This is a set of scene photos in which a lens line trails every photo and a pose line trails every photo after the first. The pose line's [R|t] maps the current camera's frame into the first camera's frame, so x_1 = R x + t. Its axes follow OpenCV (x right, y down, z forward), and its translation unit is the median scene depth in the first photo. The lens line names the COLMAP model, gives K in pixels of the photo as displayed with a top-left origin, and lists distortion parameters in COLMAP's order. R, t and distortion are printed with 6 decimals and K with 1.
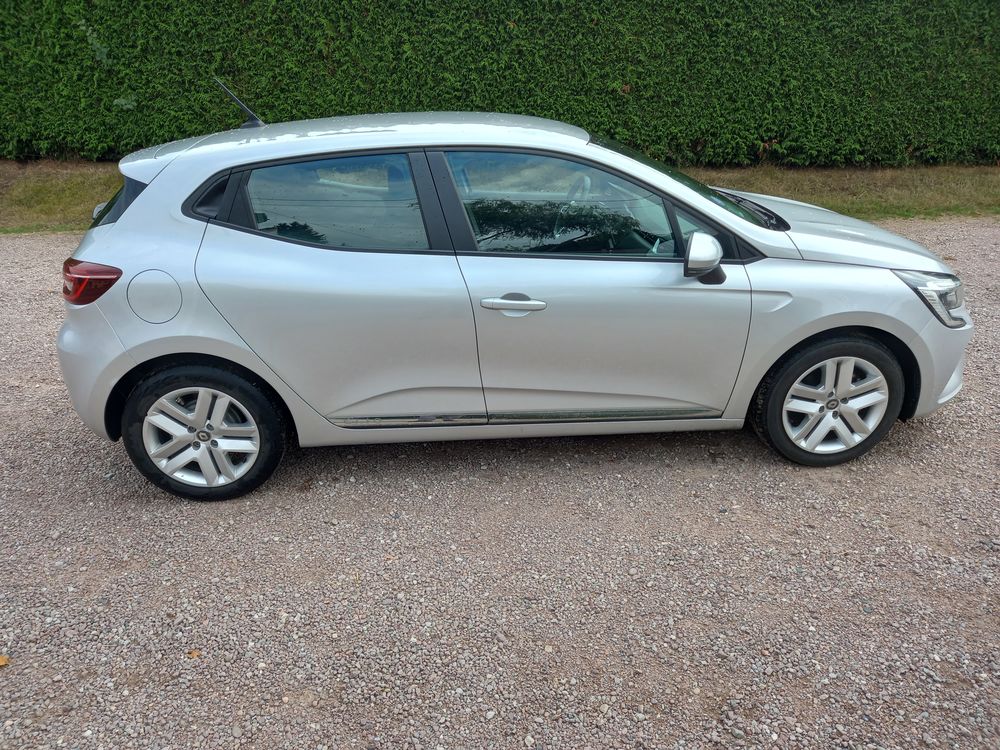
lens RADIAL K [[733.8, 0, 500.0], [0, 733.8, 375.0], [0, 0, 1]] dist [0.031379, -0.014157]
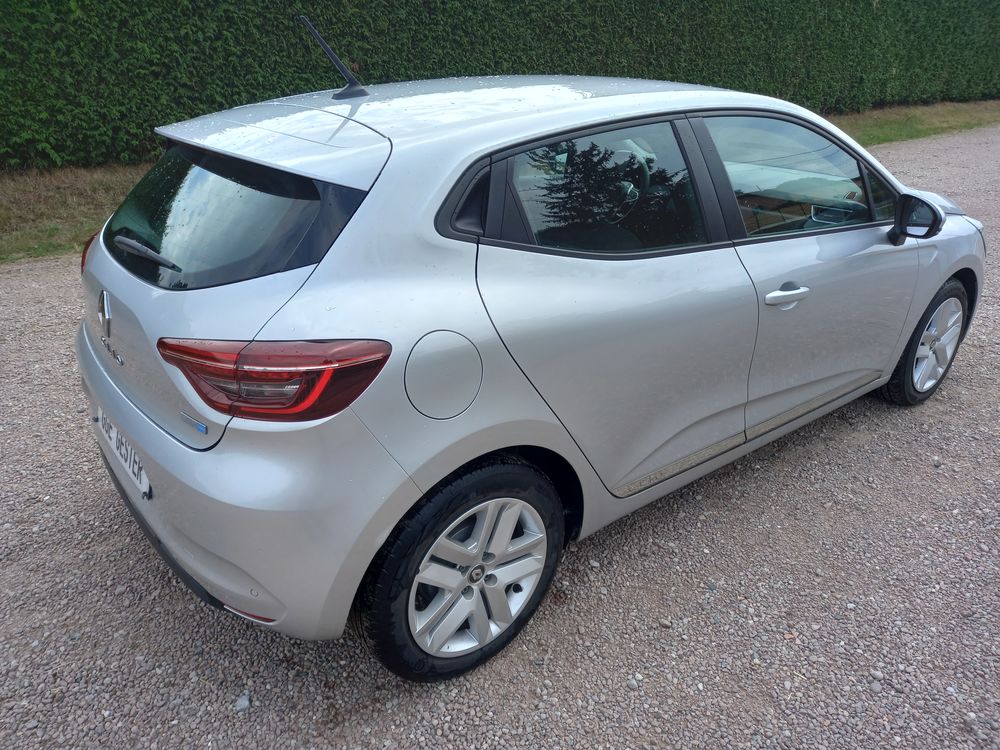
lens RADIAL K [[733.8, 0, 500.0], [0, 733.8, 375.0], [0, 0, 1]] dist [0.031379, -0.014157]
pose [[0.821710, -0.208792, 0.530281, -0.248480], [0.202234, 0.976745, 0.071206, -0.046426], [-0.532816, 0.048730, 0.844827, 0.157058]]
